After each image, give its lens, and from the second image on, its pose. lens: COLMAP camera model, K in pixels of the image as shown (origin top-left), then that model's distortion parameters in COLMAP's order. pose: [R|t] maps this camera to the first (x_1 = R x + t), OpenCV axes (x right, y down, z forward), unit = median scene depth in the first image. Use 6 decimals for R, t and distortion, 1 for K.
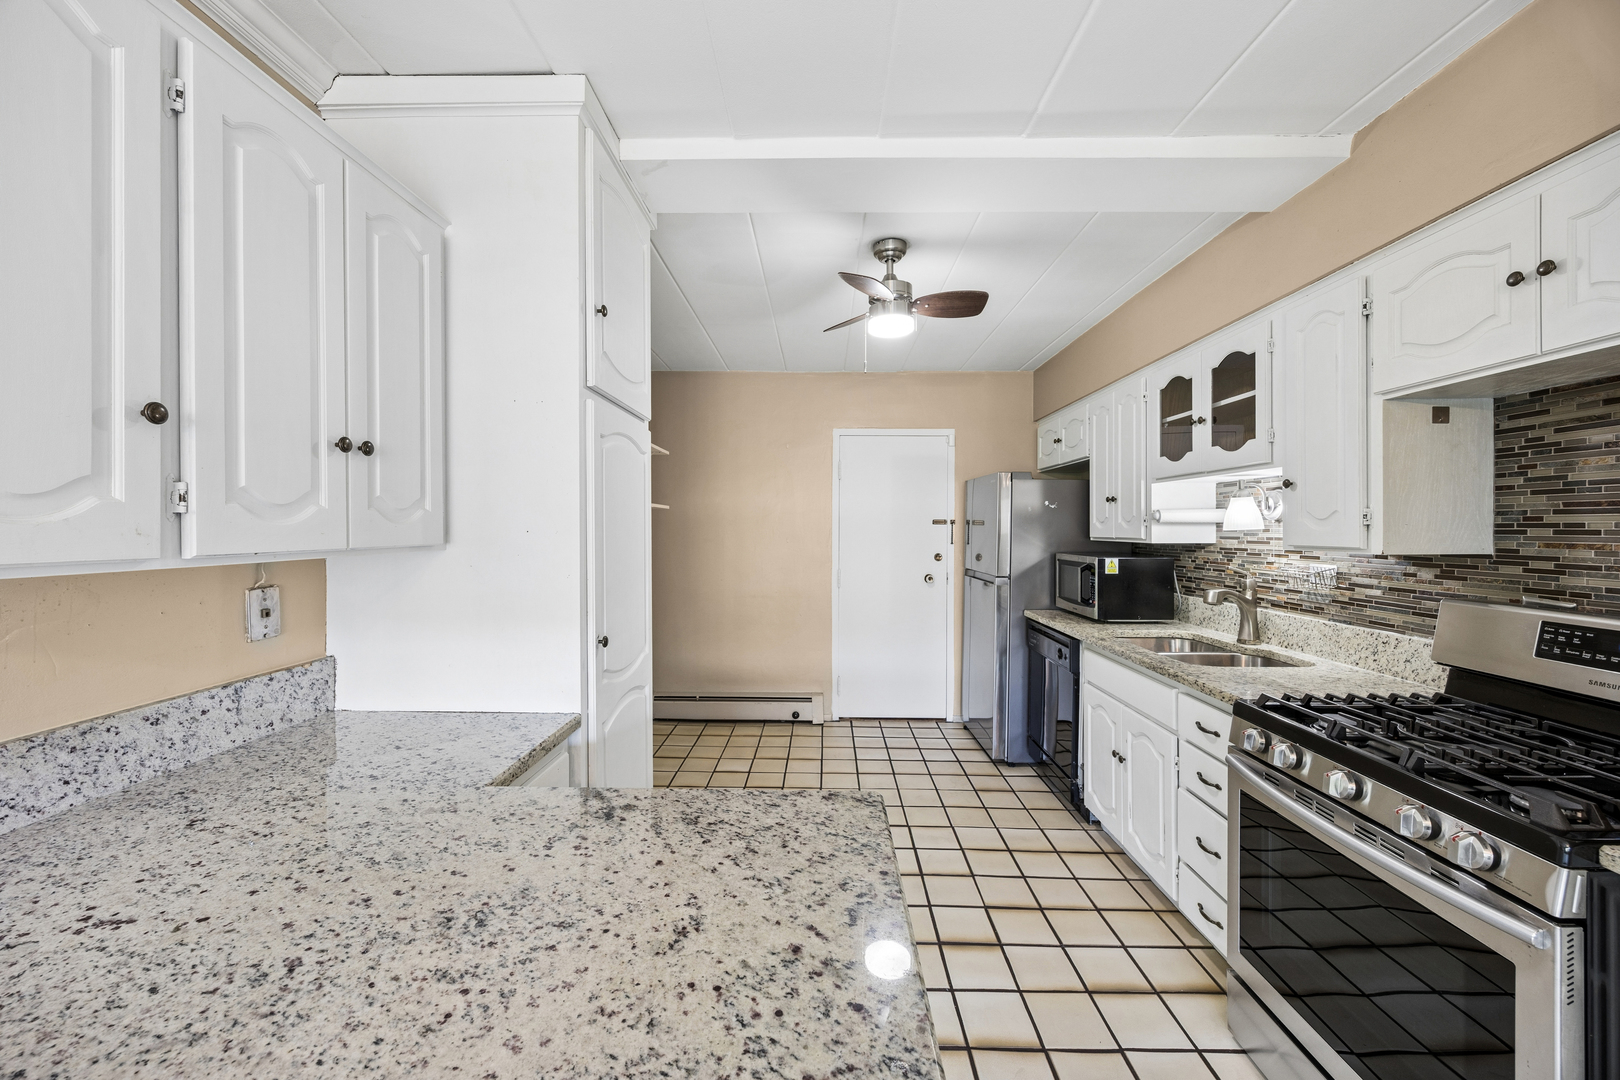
lens RADIAL K [[614.0, 0, 808.7], [0, 614.0, 528.1], [0, 0, 1]] dist [-0.000015, -0.000008]
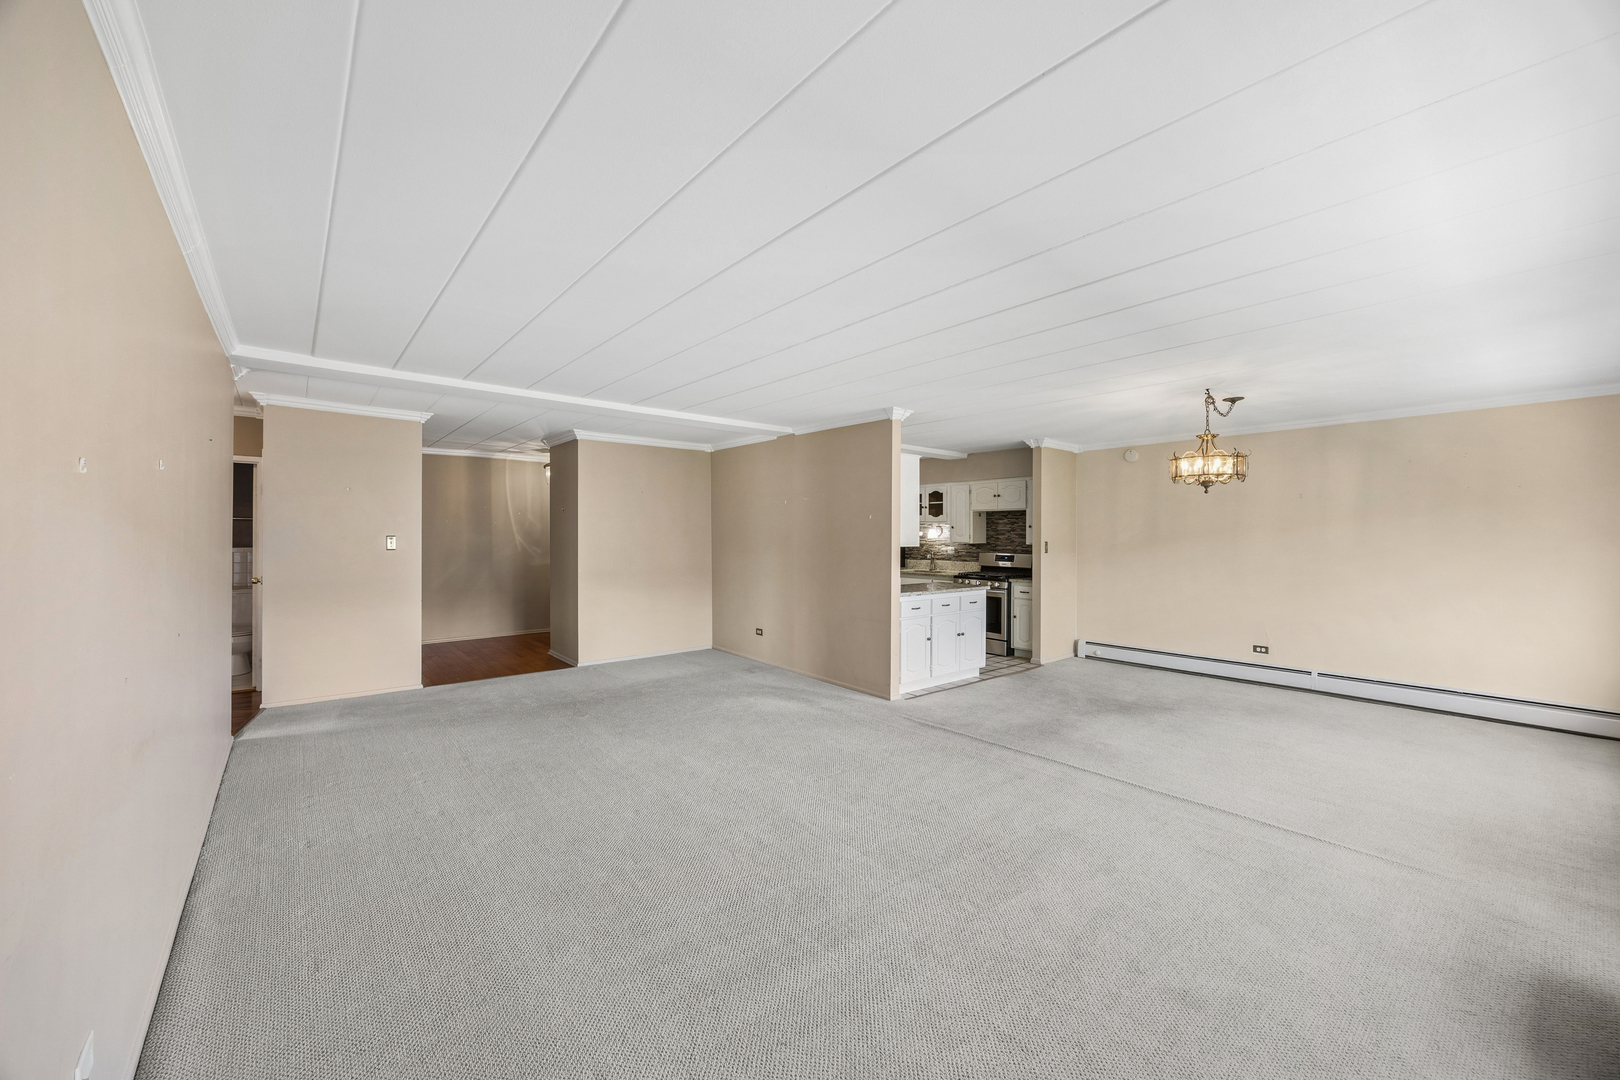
lens RADIAL K [[623.2, 0, 805.0], [0, 623.2, 530.8], [0, 0, 1]] dist [-0.001026, -0.000018]
pose [[0.756432, 0.005017, 0.654053, -2.218478], [-0.002447, 0.999985, -0.004840, -0.020337], [-0.654068, 0.002060, 0.756433, -1.251007]]
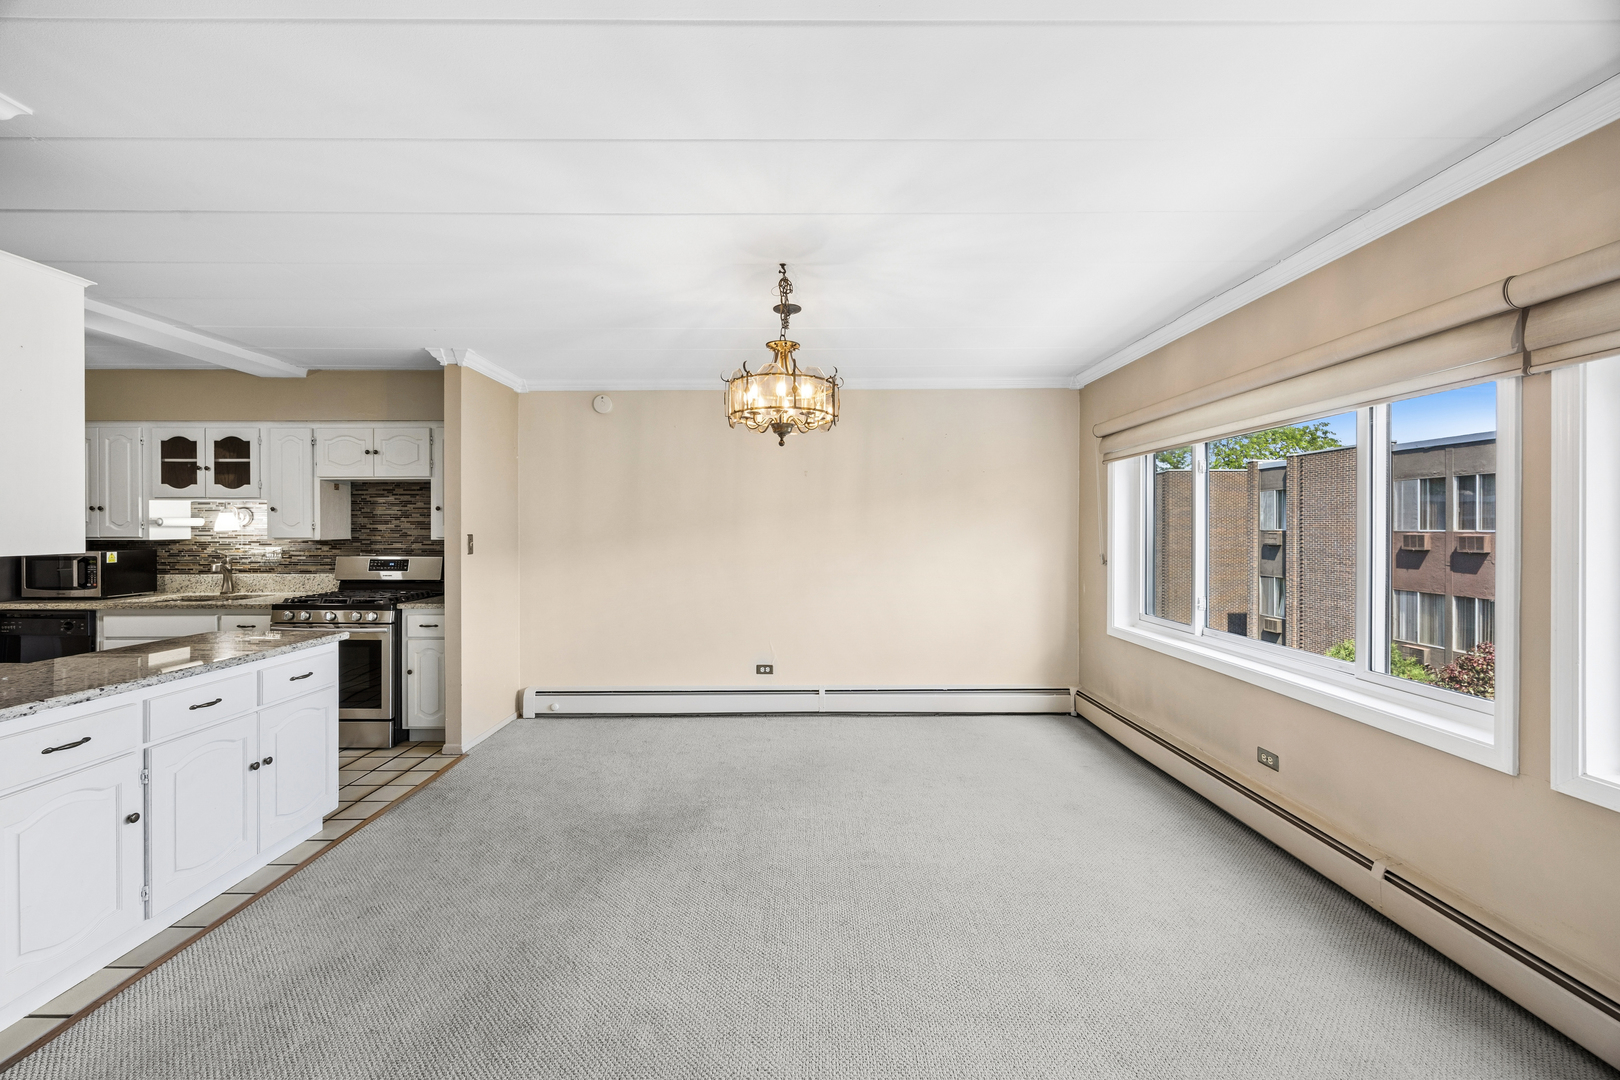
lens RADIAL K [[623.2, 0, 805.0], [0, 623.2, 530.8], [0, 0, 1]] dist [-0.001026, -0.000018]
pose [[-0.031089, -0.005330, 0.999502, -1.173432], [0.001638, 0.999984, 0.005384, -0.003674], [-0.999515, 0.001804, -0.031080, -0.639498]]
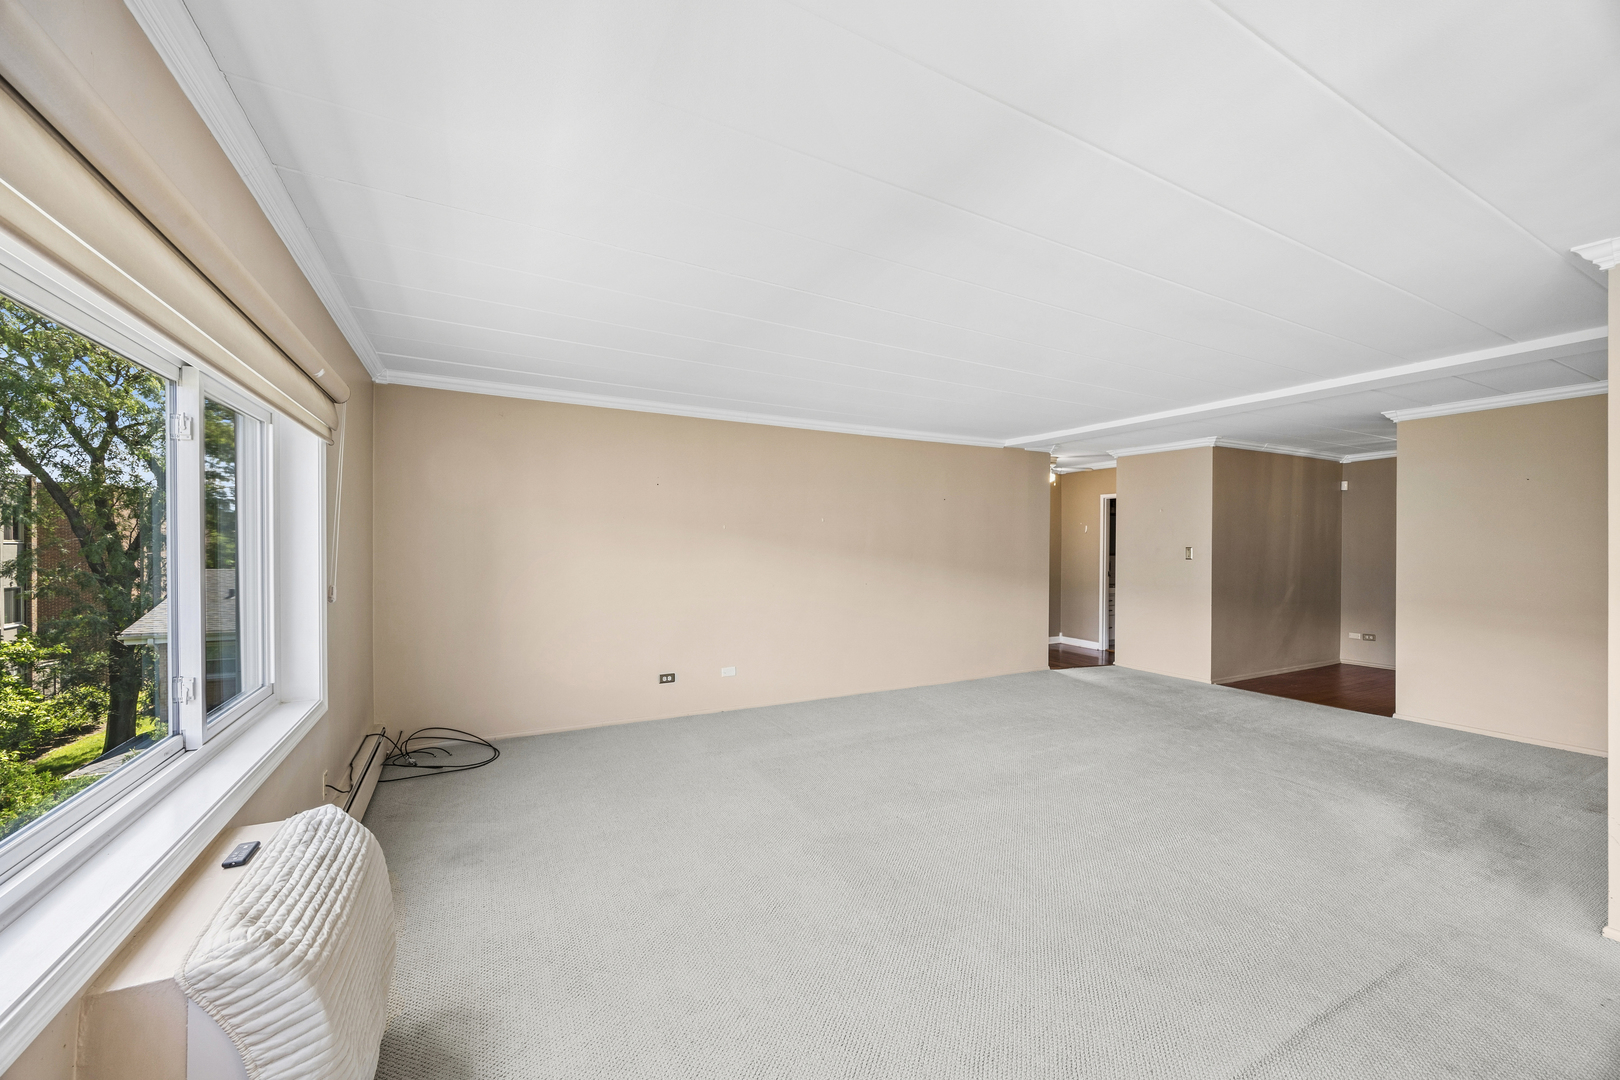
lens RADIAL K [[621.5, 0, 820.2], [0, 621.5, 541.3], [0, 0, 1]] dist [-0.000384, 0.000236]
pose [[0.499236, -0.005181, -0.866450, -0.334509], [-0.002093, 0.999972, -0.007186, -0.012161], [0.866463, 0.005401, 0.499211, -1.264932]]
